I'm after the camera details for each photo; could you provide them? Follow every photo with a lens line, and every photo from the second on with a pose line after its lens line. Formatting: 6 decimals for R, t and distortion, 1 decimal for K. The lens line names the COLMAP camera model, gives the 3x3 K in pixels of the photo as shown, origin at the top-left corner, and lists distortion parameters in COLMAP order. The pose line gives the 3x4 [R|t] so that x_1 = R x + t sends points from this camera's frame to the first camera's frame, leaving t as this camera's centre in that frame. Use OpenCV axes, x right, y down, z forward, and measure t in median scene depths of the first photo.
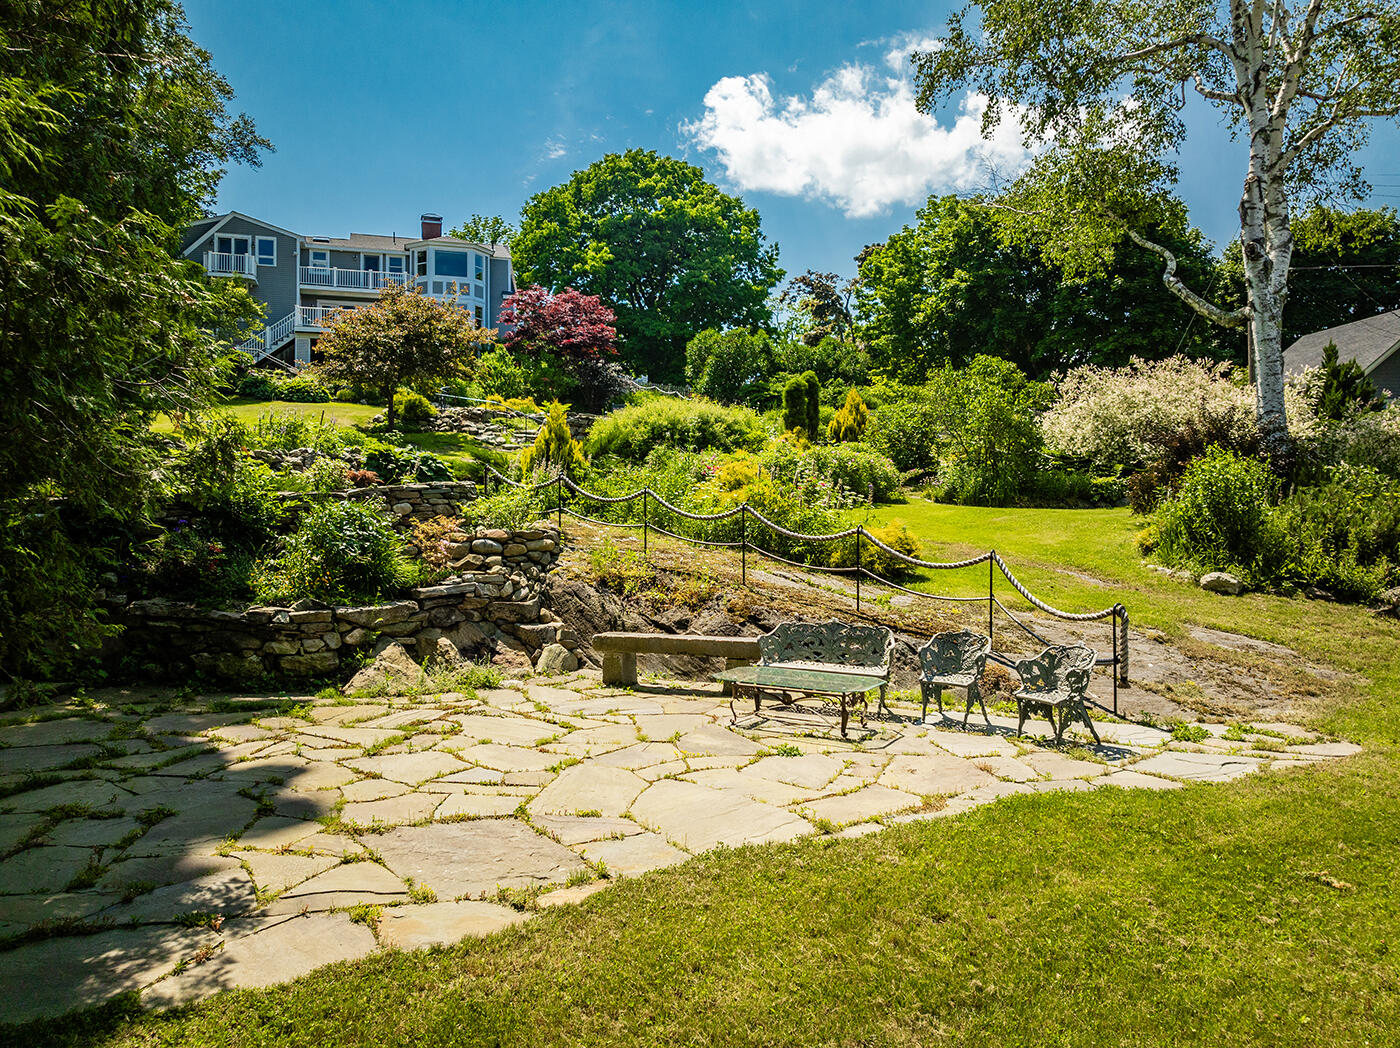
lens RADIAL K [[989.0, 0, 696.9], [0, 989.0, 516.7], [0, 0, 1]] dist [-0.042439, 0.027996]
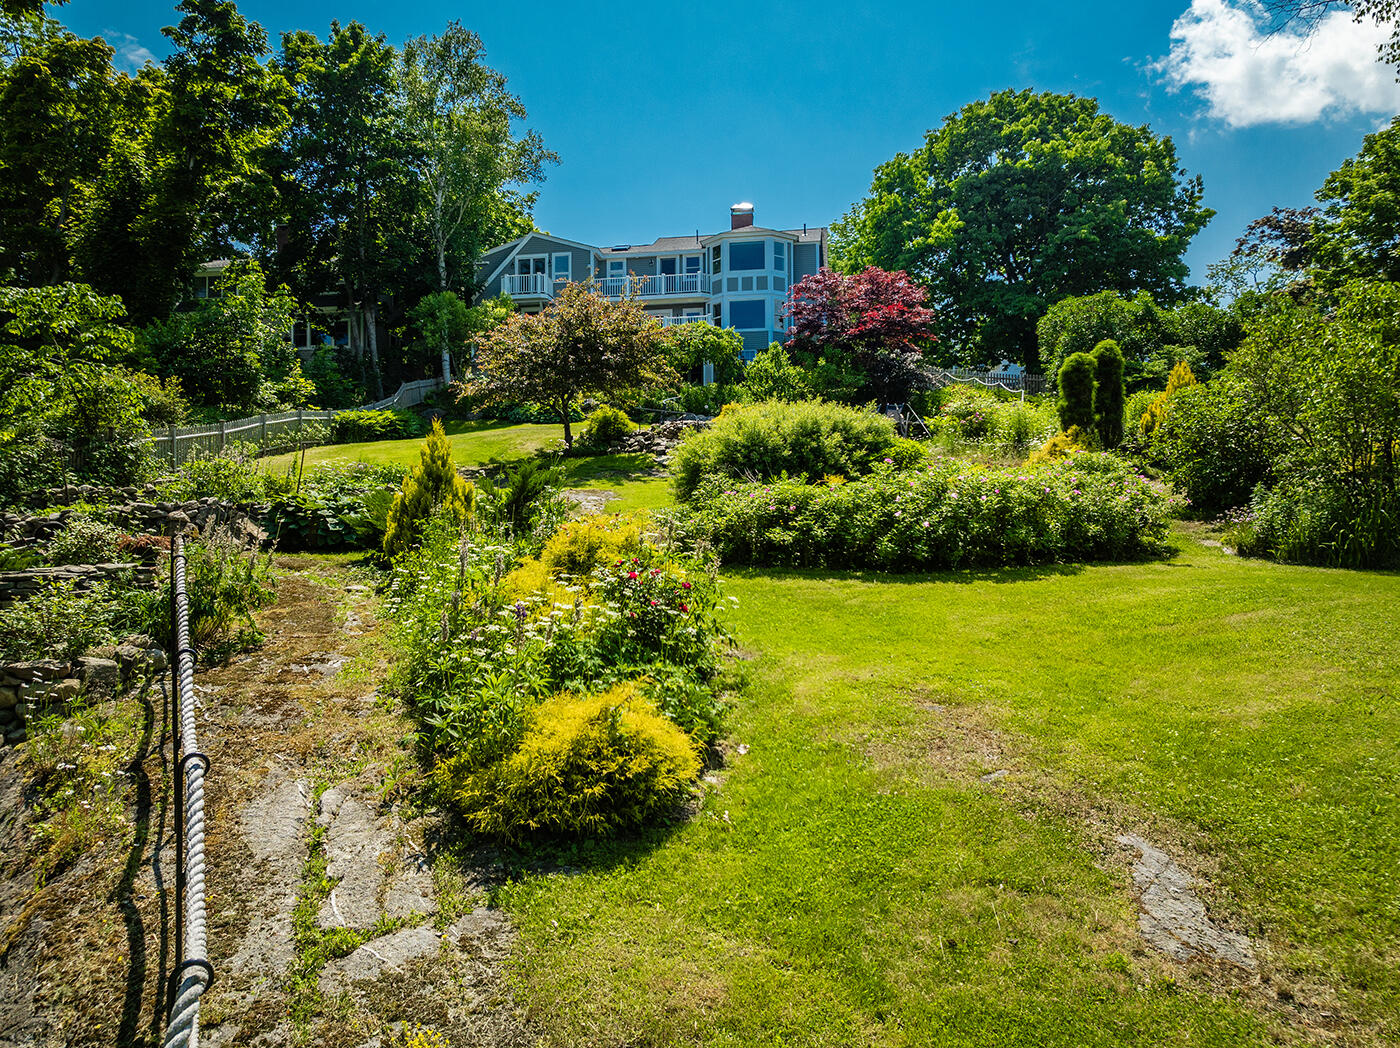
lens RADIAL K [[989.0, 0, 635.1], [0, 989.0, 538.8], [0, 0, 1]] dist [-0.042439, 0.027996]
pose [[0.870050, 0.004495, -0.492943, 0.094090], [0.005621, 0.999803, 0.019038, -0.016616], [0.492931, -0.019335, 0.869853, 0.153172]]
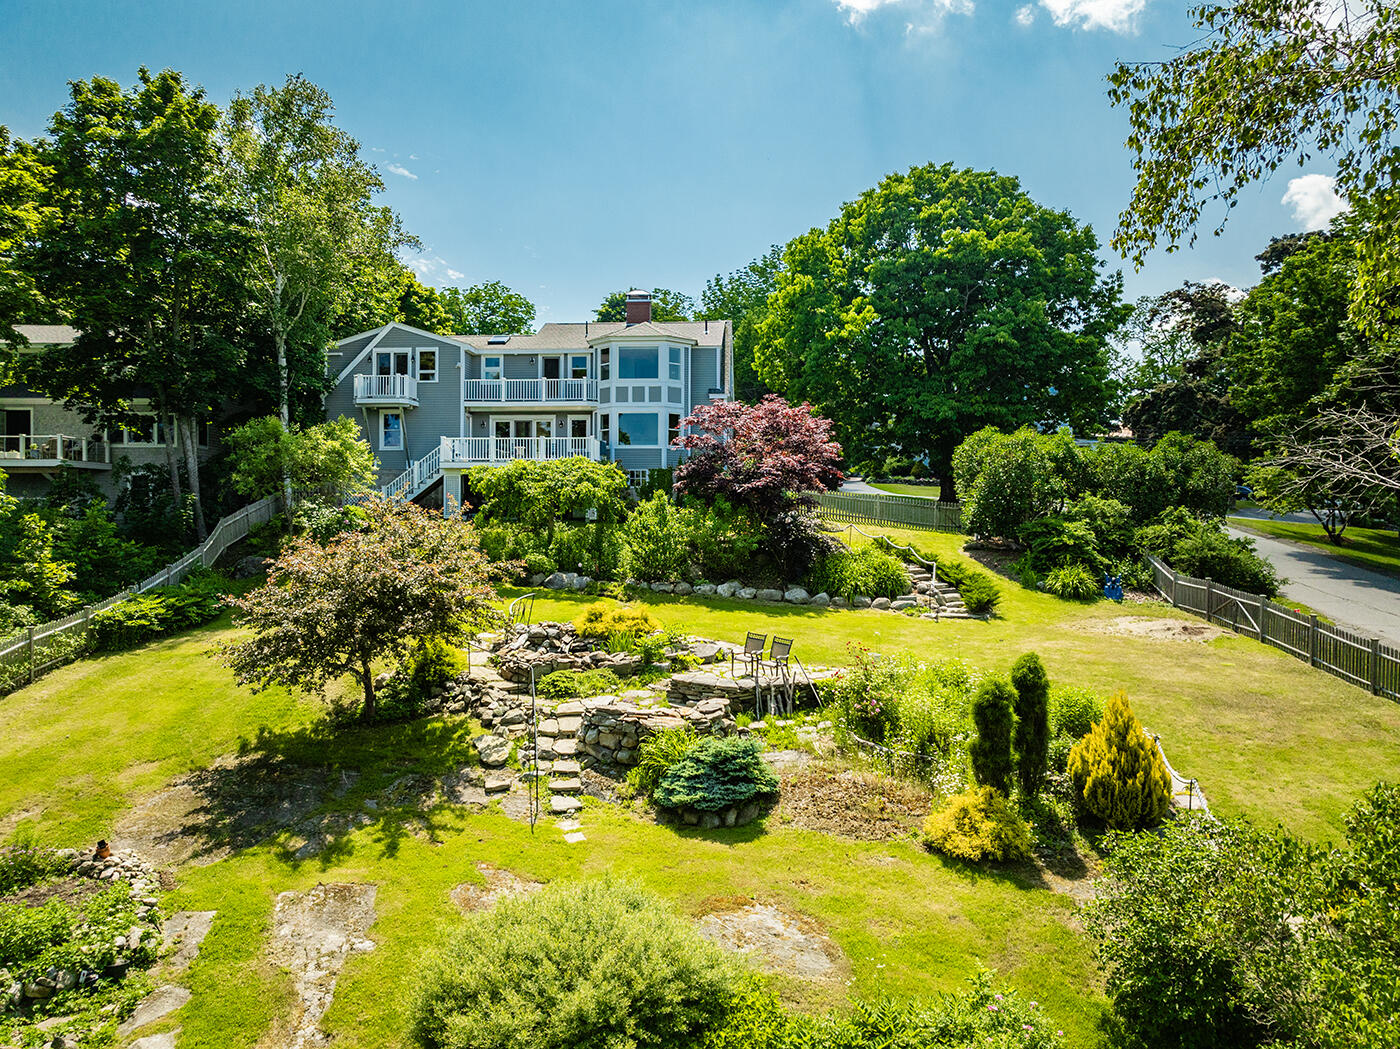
lens RADIAL K [[989.0, 0, 702.4], [0, 989.0, 526.0], [0, 0, 1]] dist [-0.042439, 0.027996]
pose [[0.928127, 0.010007, -0.372130, 0.084529], [-0.001586, 0.999736, 0.022930, -0.131577], [0.372261, -0.020692, 0.927897, 0.257955]]
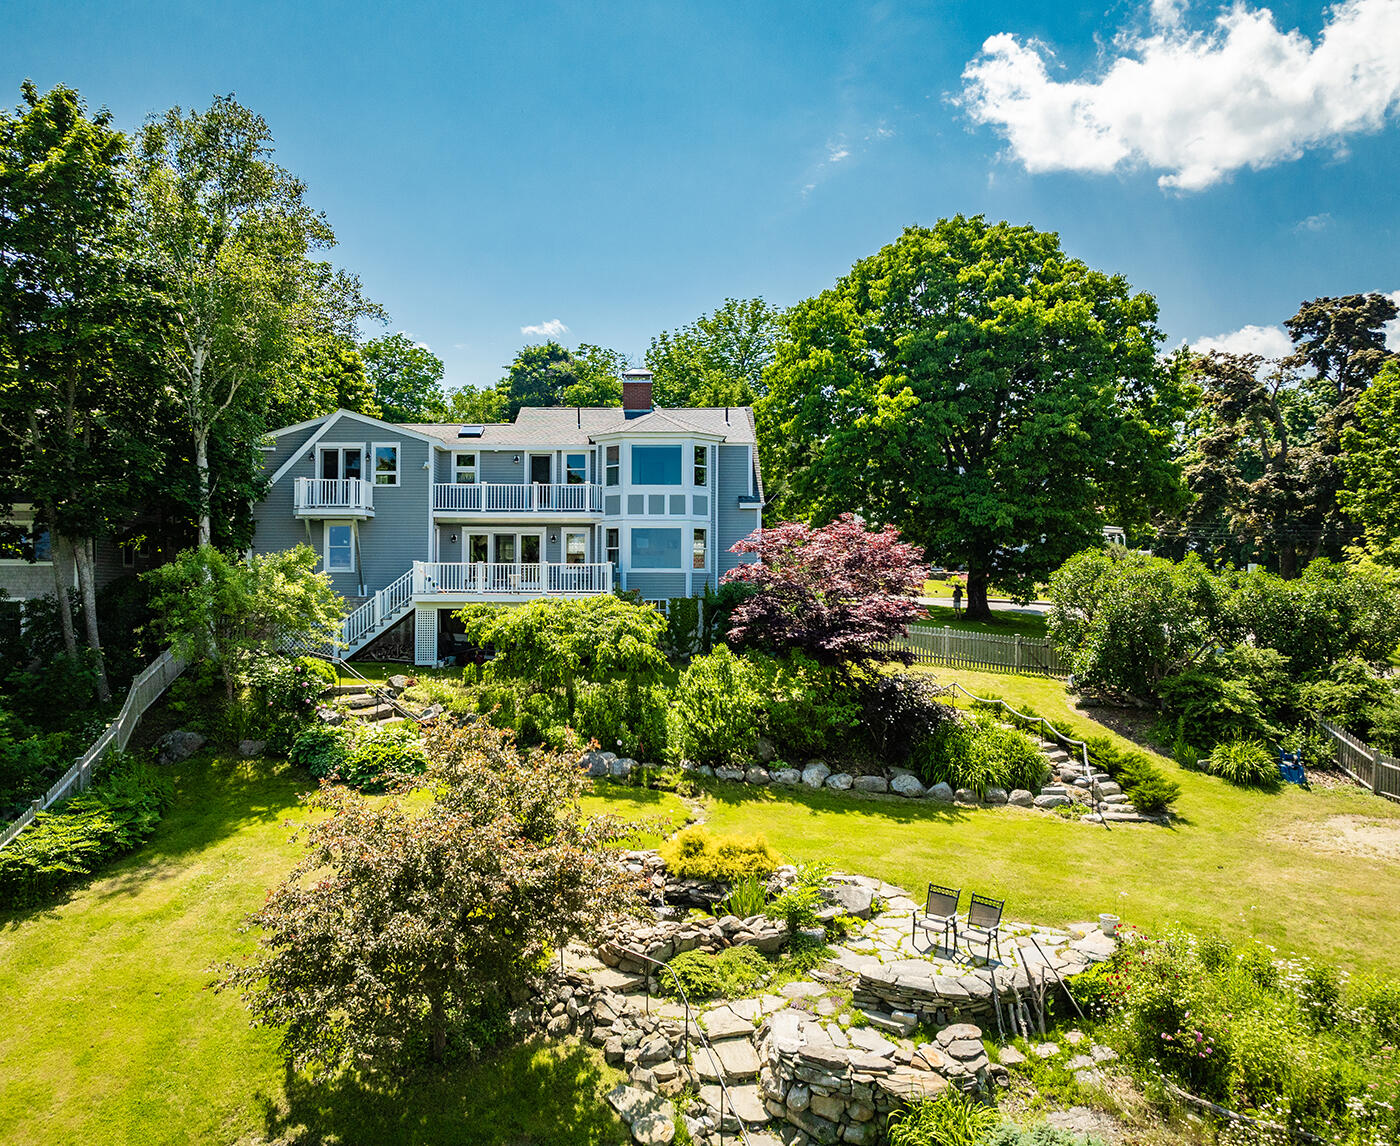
lens RADIAL K [[1079.8, 0, 634.6], [0, 1079.8, 577.1], [0, 0, 1]] dist [-0.038931, 0.019072]
pose [[0.945427, 0.007217, -0.325753, -0.034632], [-0.003329, 0.999916, 0.012493, -0.176624], [0.325816, -0.010727, 0.945372, 0.312254]]
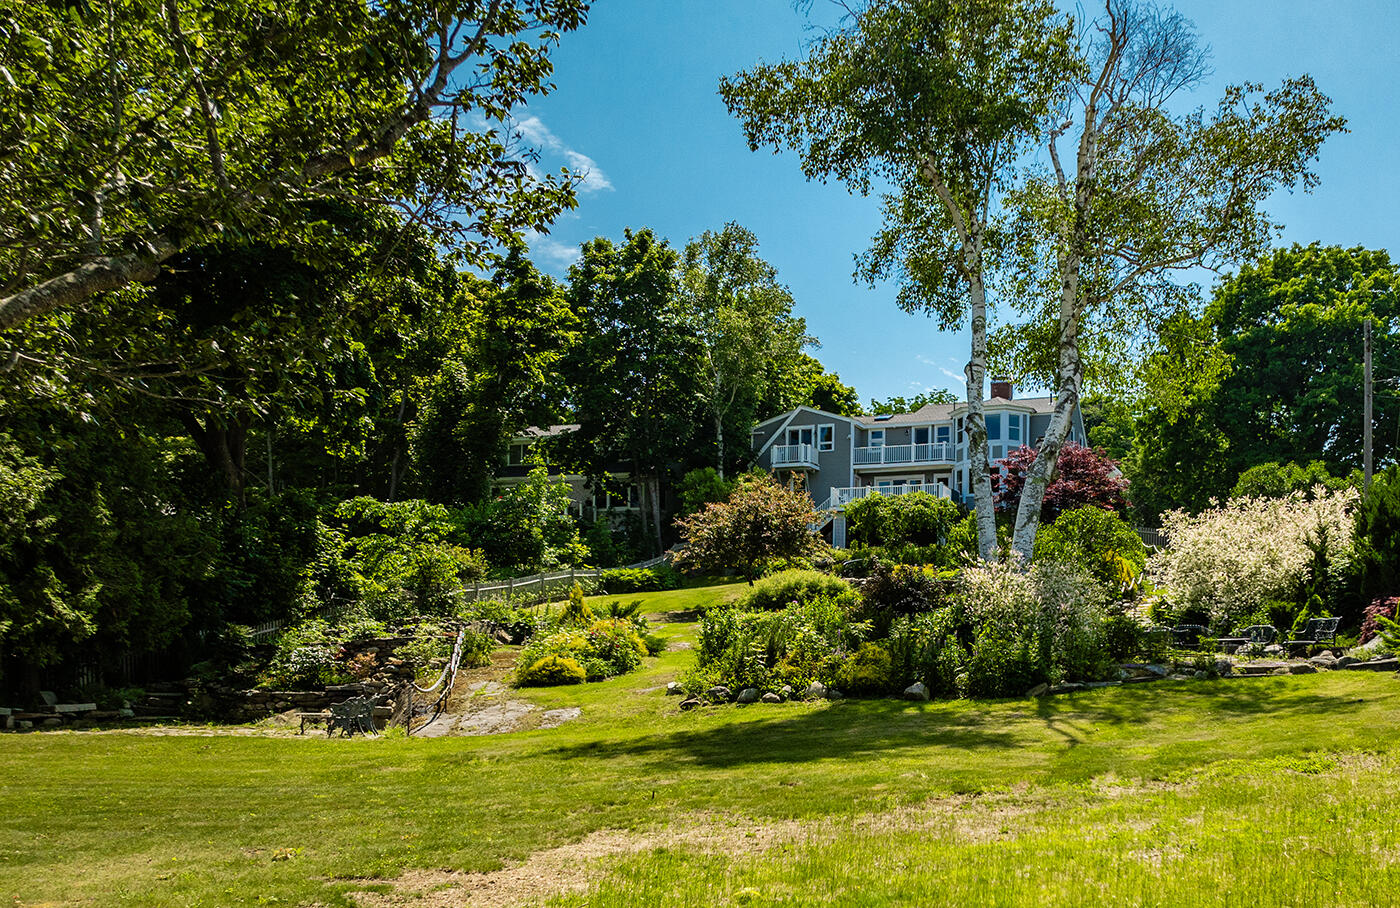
lens RADIAL K [[1327.5, 0, 944.4], [0, 1327.5, 712.0], [0, 0, 1]] dist [-0.030126, 0.000000]
pose [[0.805074, 0.009414, -0.593099, 0.462650], [-0.007248, 0.999956, 0.006033, 0.018472], [0.593129, -0.000558, 0.805107, -0.085368]]
